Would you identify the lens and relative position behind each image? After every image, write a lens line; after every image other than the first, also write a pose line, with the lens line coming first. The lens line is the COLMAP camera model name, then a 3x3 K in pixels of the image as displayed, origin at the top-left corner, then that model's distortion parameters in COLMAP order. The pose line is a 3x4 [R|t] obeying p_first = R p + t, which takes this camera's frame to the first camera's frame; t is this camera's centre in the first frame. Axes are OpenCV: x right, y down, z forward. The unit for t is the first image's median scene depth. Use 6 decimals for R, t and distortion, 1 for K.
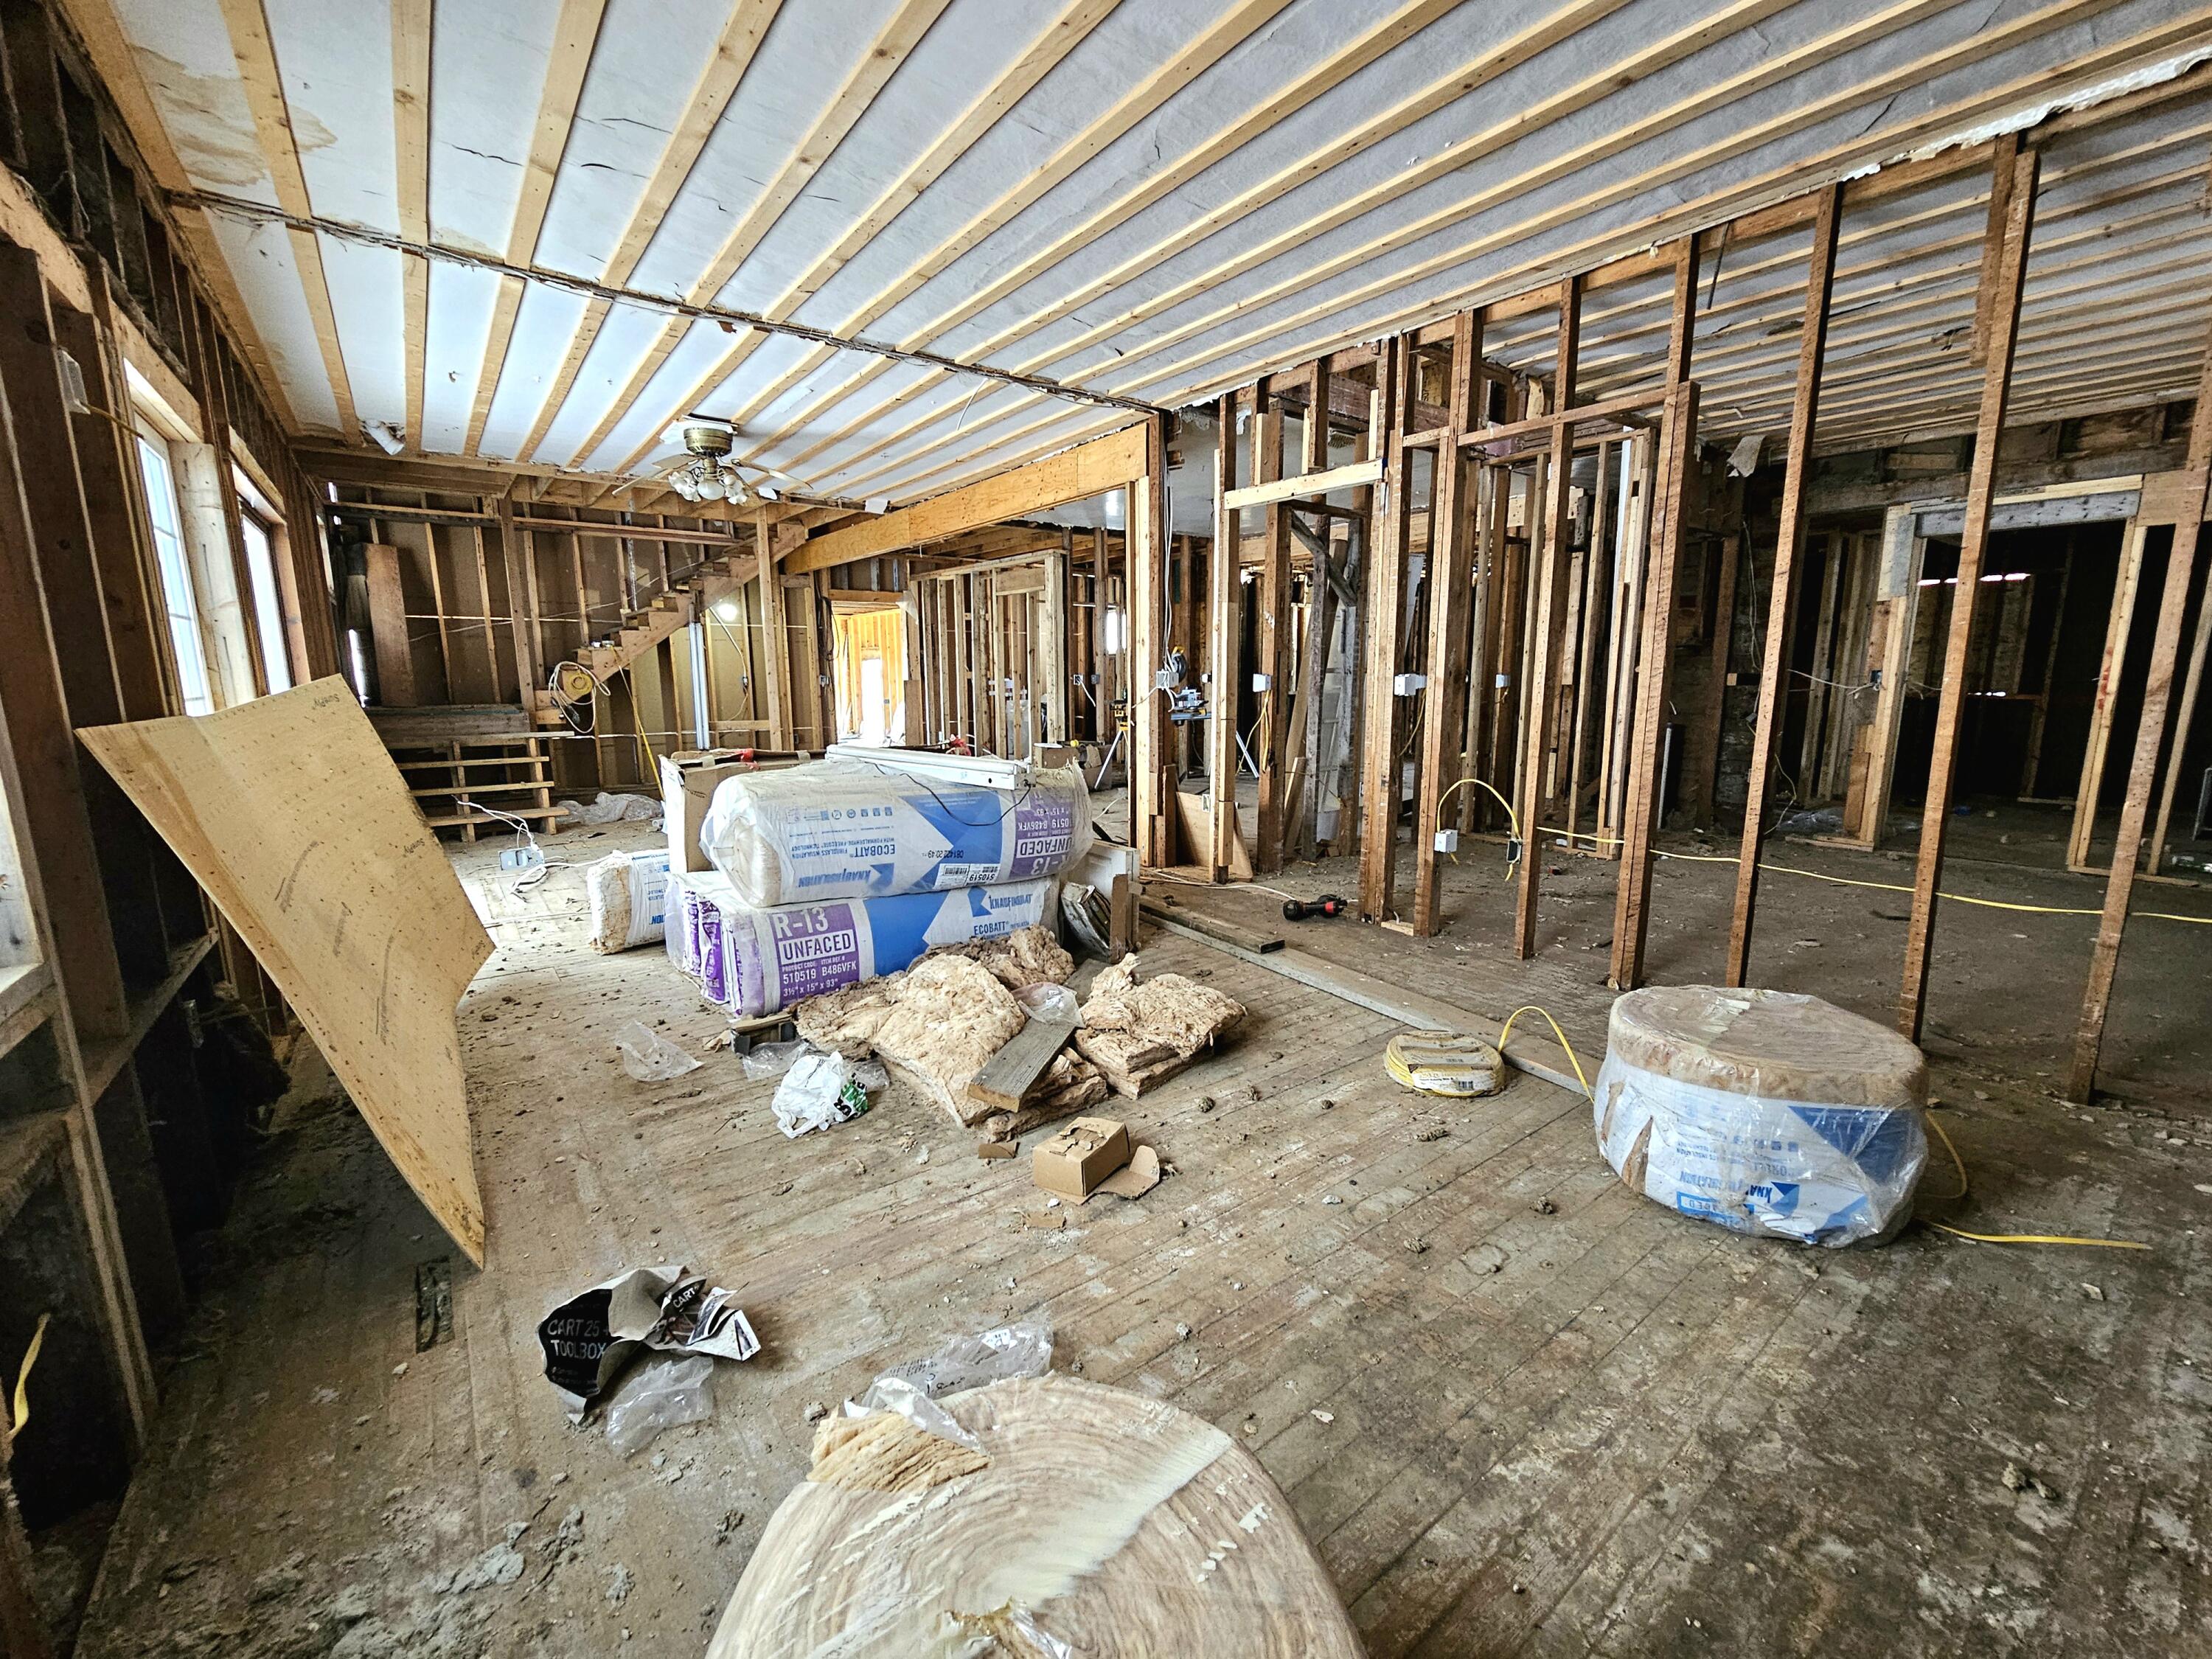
lens RADIAL K [[892.0, 0, 1114.7], [0, 892.0, 826.0], [0, 0, 1]] dist [-0.000500, -0.000351]
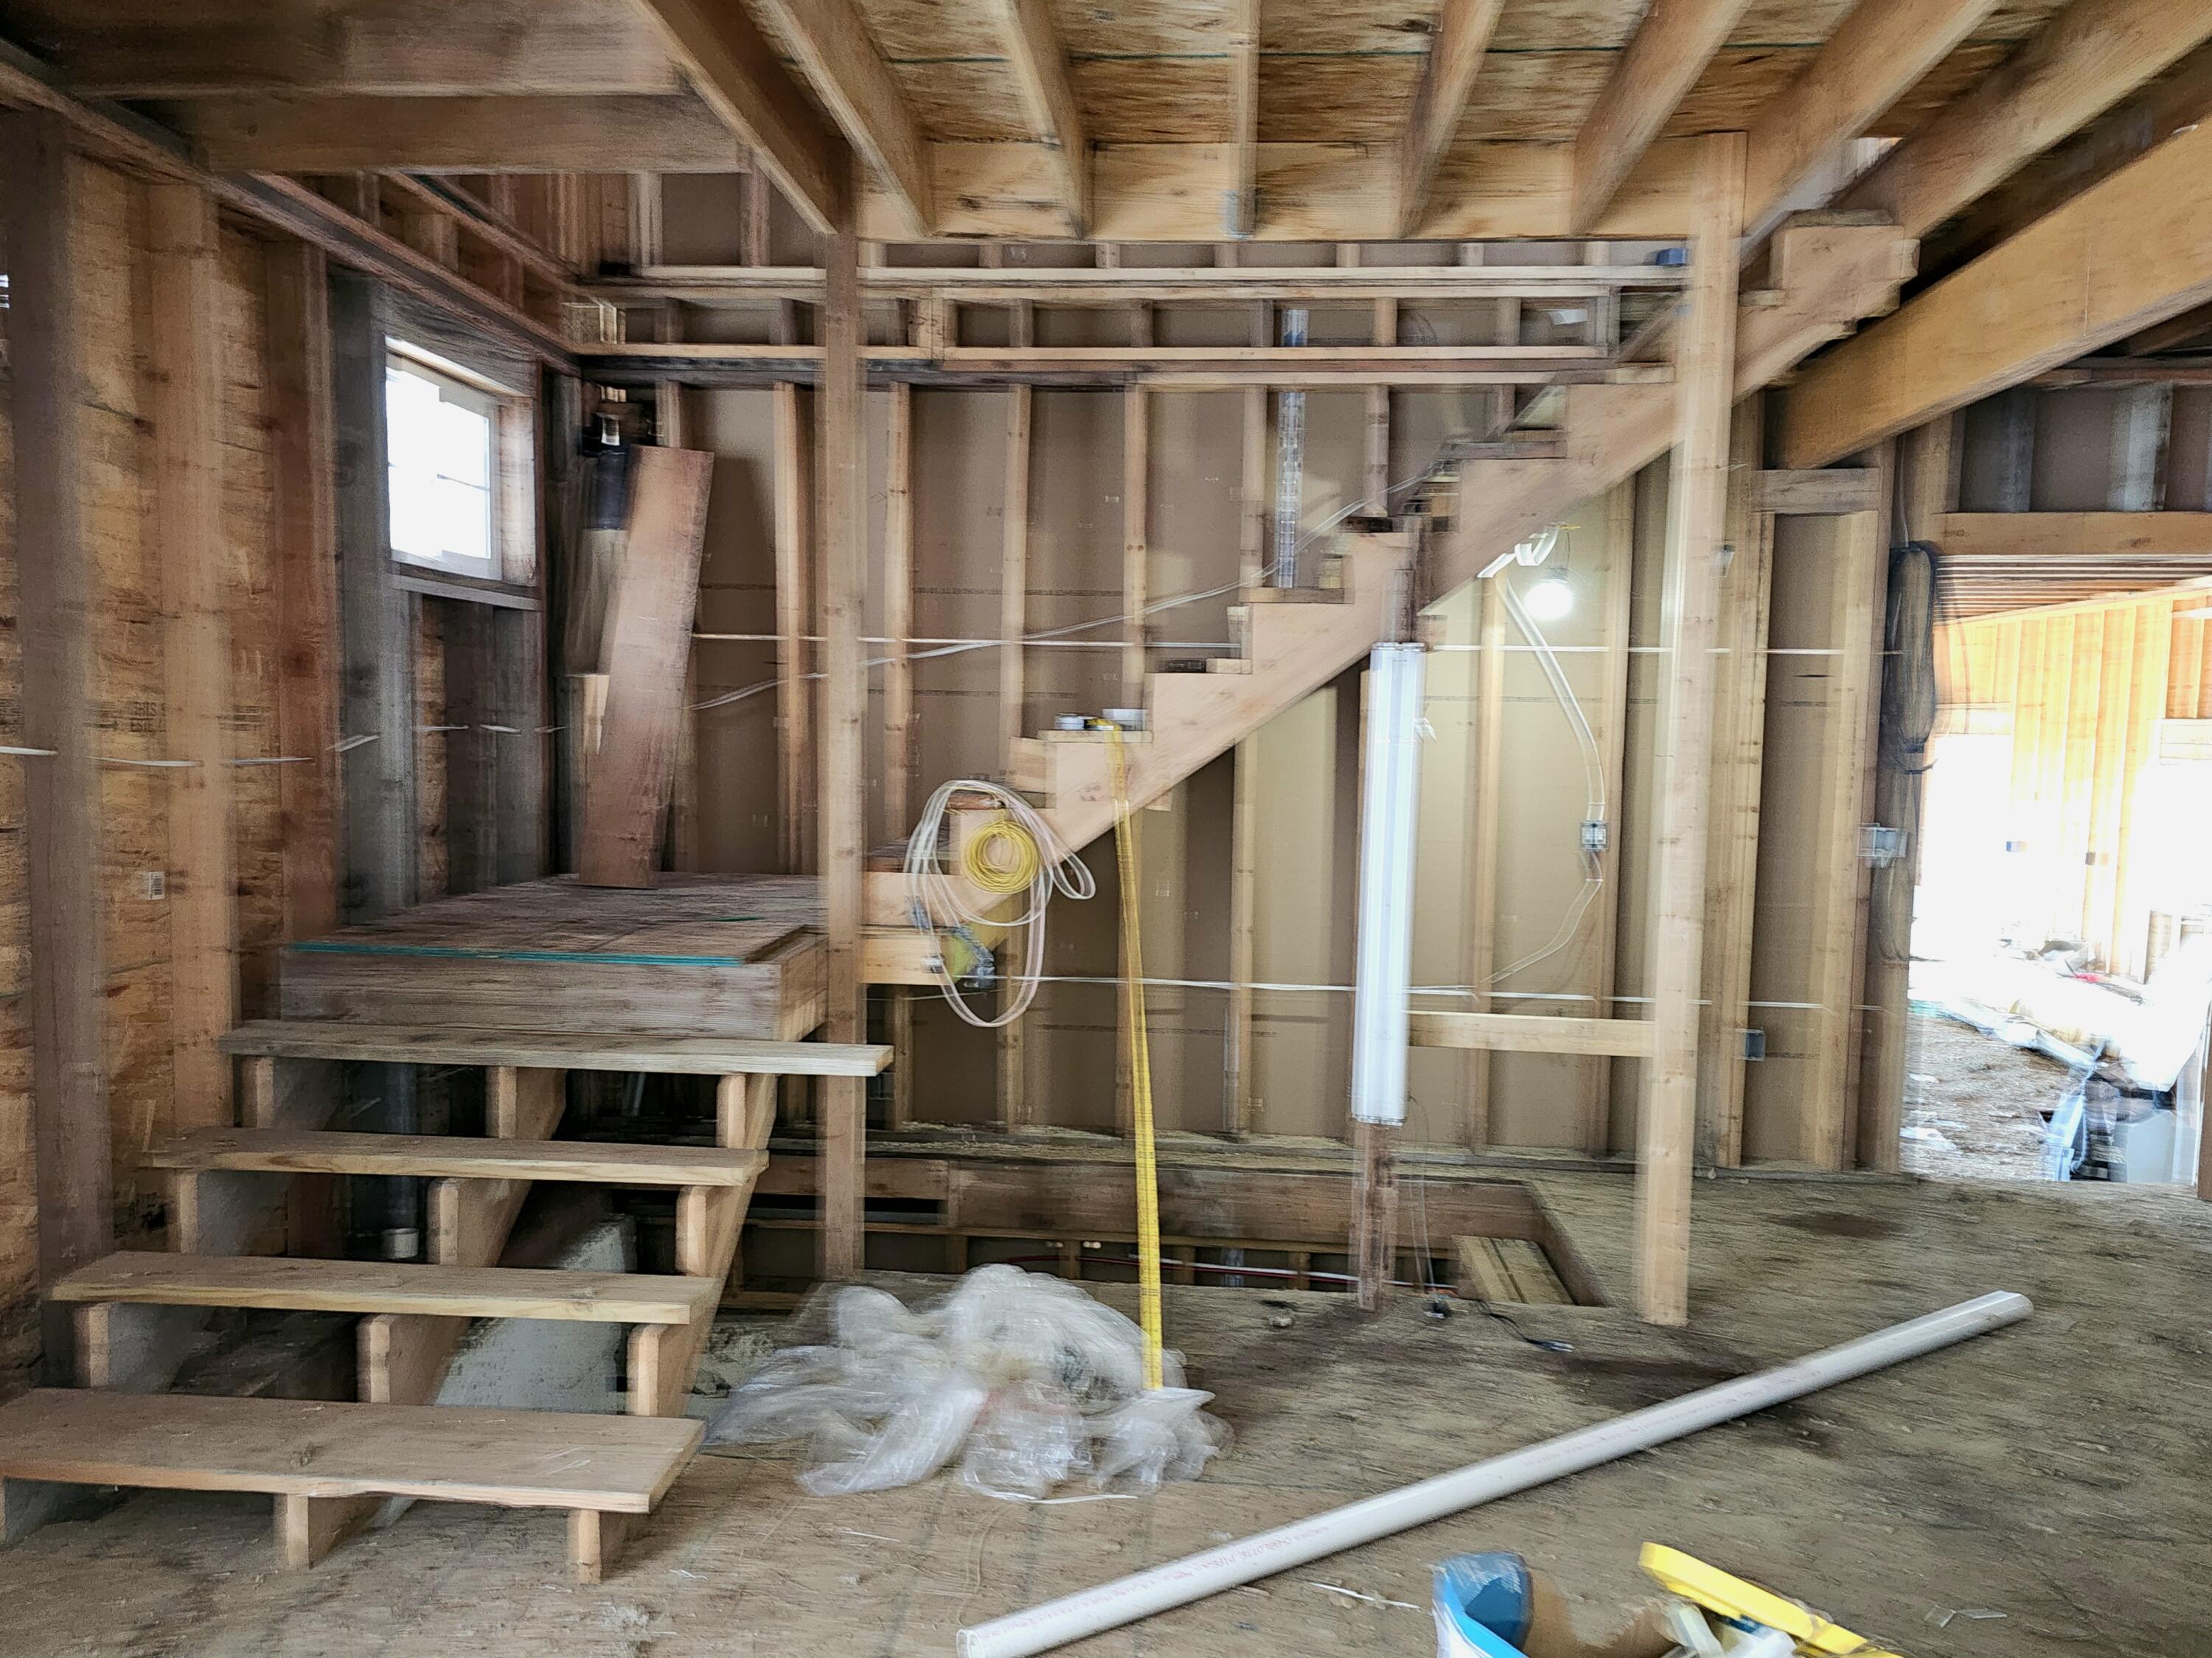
lens RADIAL K [[1494.3, 0, 1109.9], [0, 1494.3, 835.1], [0, 0, 1]] dist [0.033661, -0.002264]
pose [[0.736482, 0.067802, -0.673050, -0.443898], [-0.136203, 0.989450, -0.049364, -0.260962], [0.662603, 0.128027, 0.737948, 1.180196]]
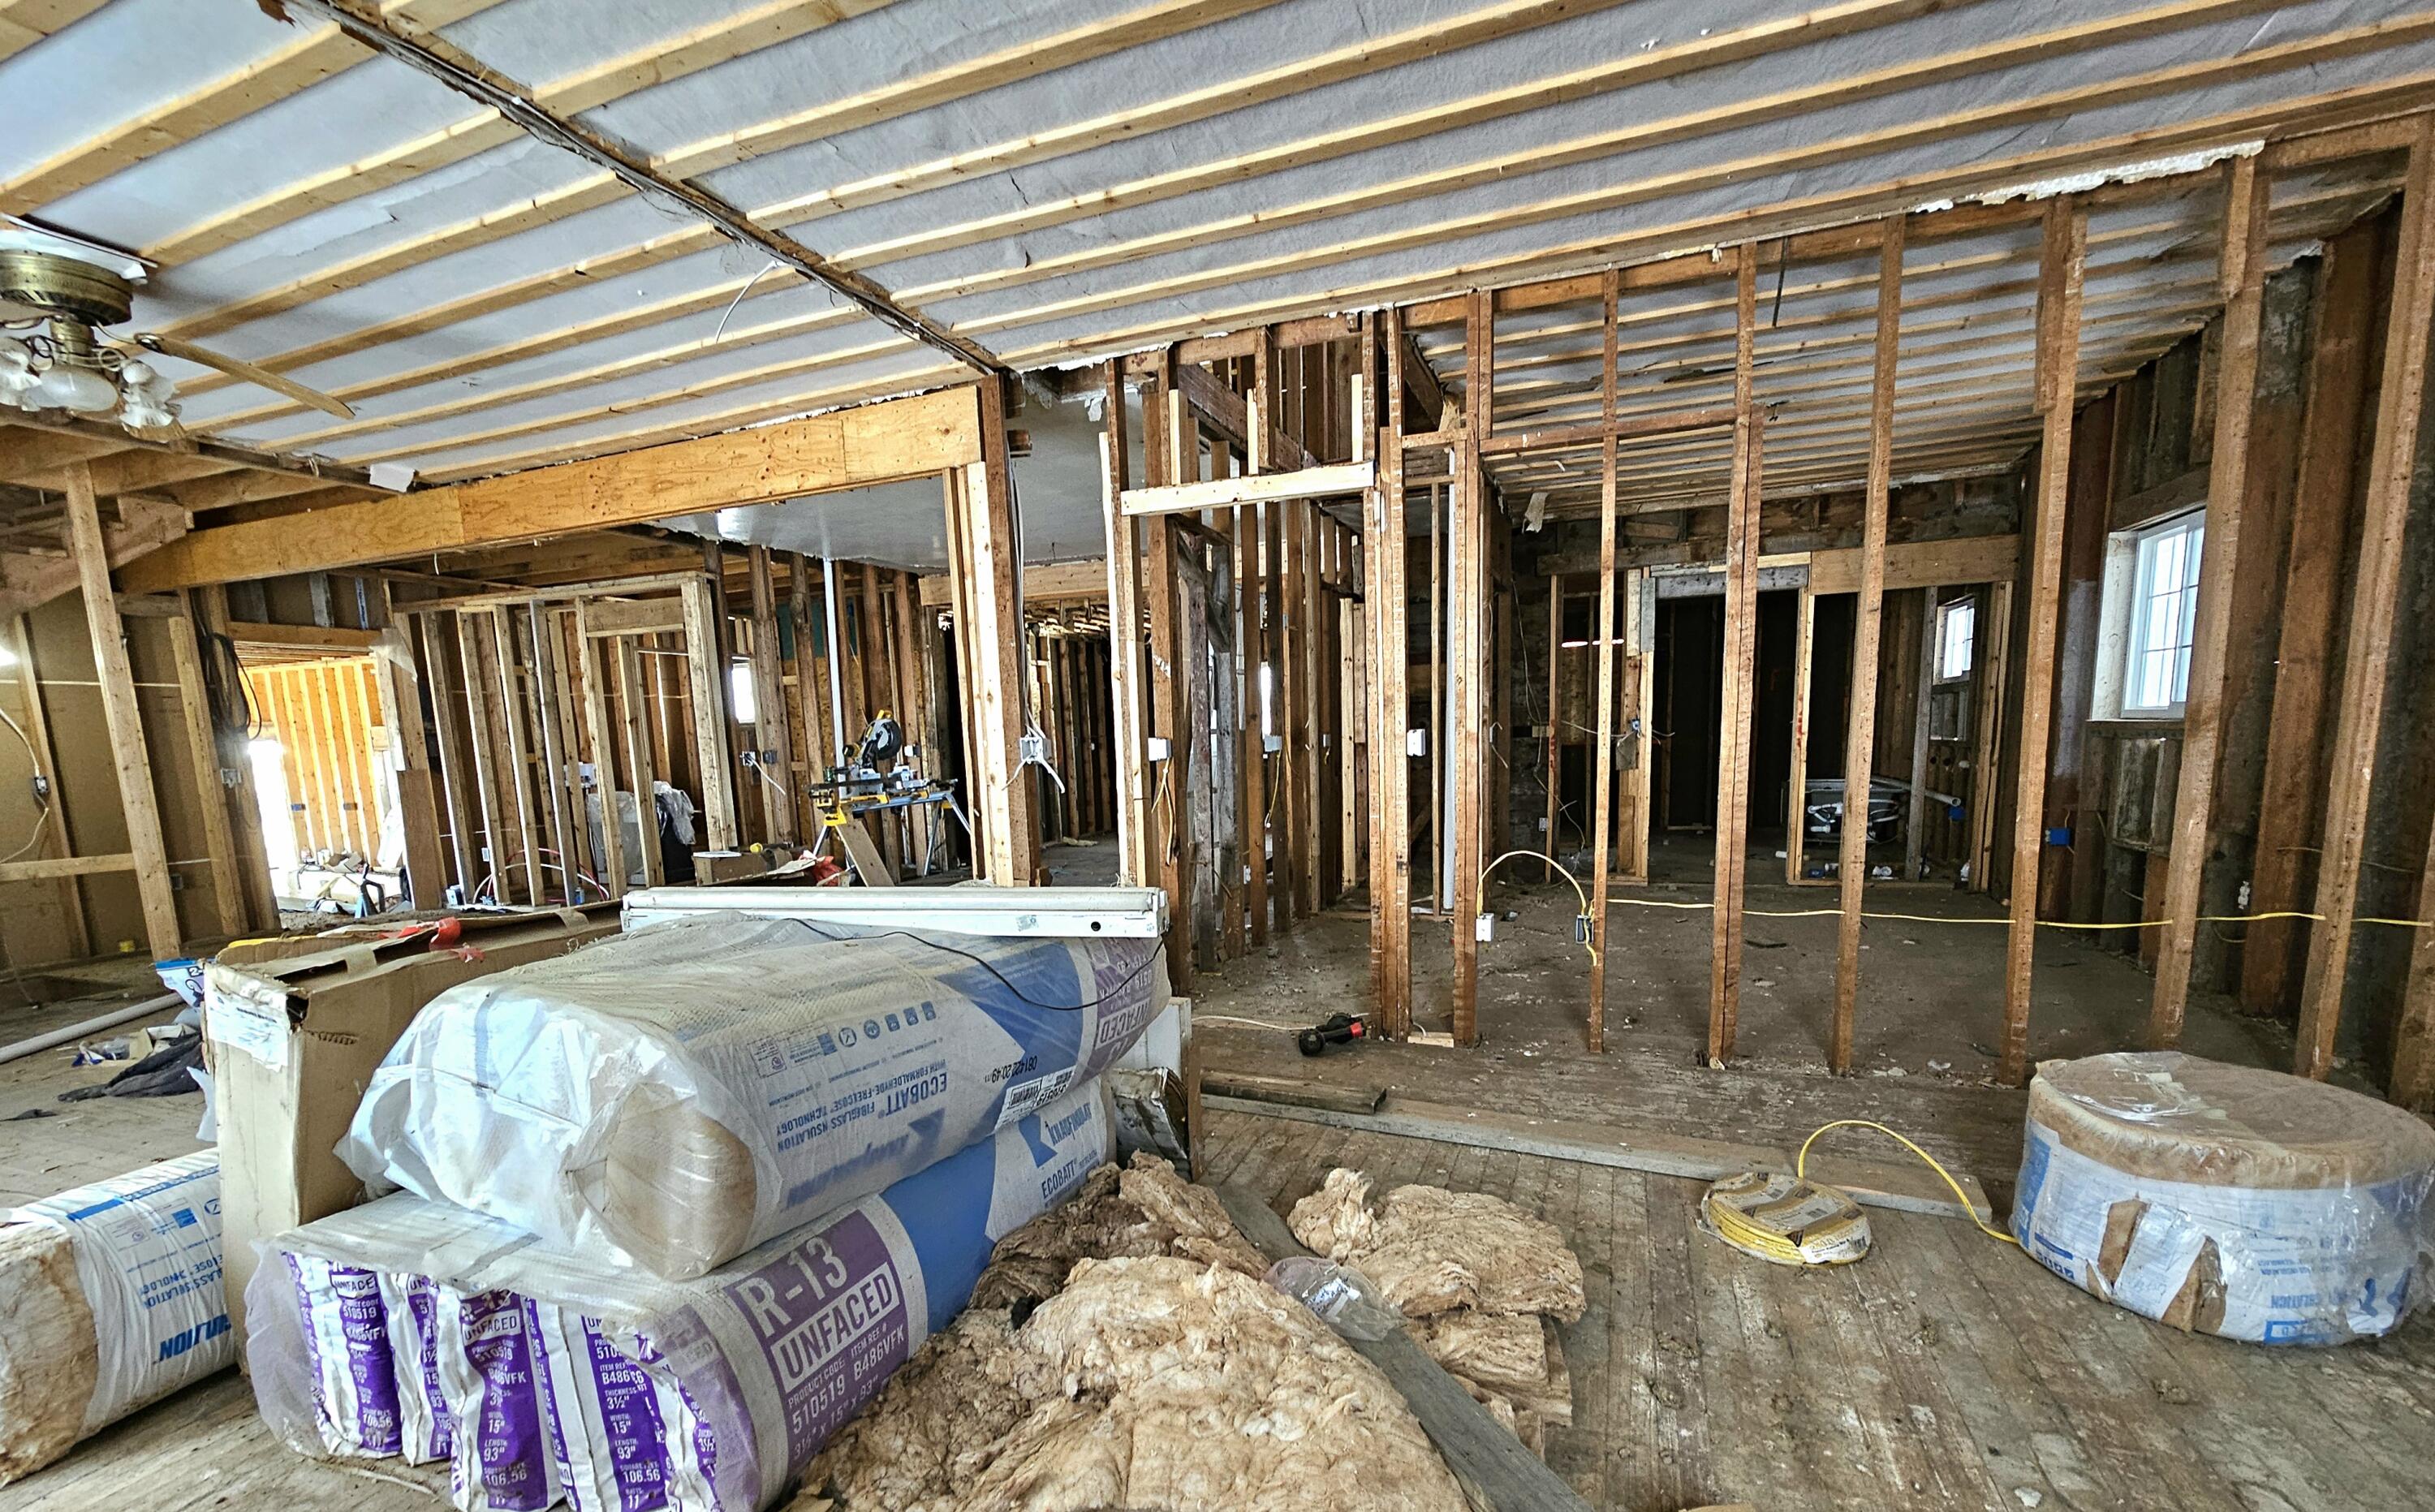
lens RADIAL K [[994.0, 0, 1218.6], [0, 994.0, 877.8], [0, 0, 1]] dist [-0.001470, -0.000461]
pose [[0.852751, -0.099640, 0.512726, -0.266704], [0.117799, 0.993033, -0.002940, -0.047658], [-0.508861, 0.062906, 0.858547, 0.283796]]
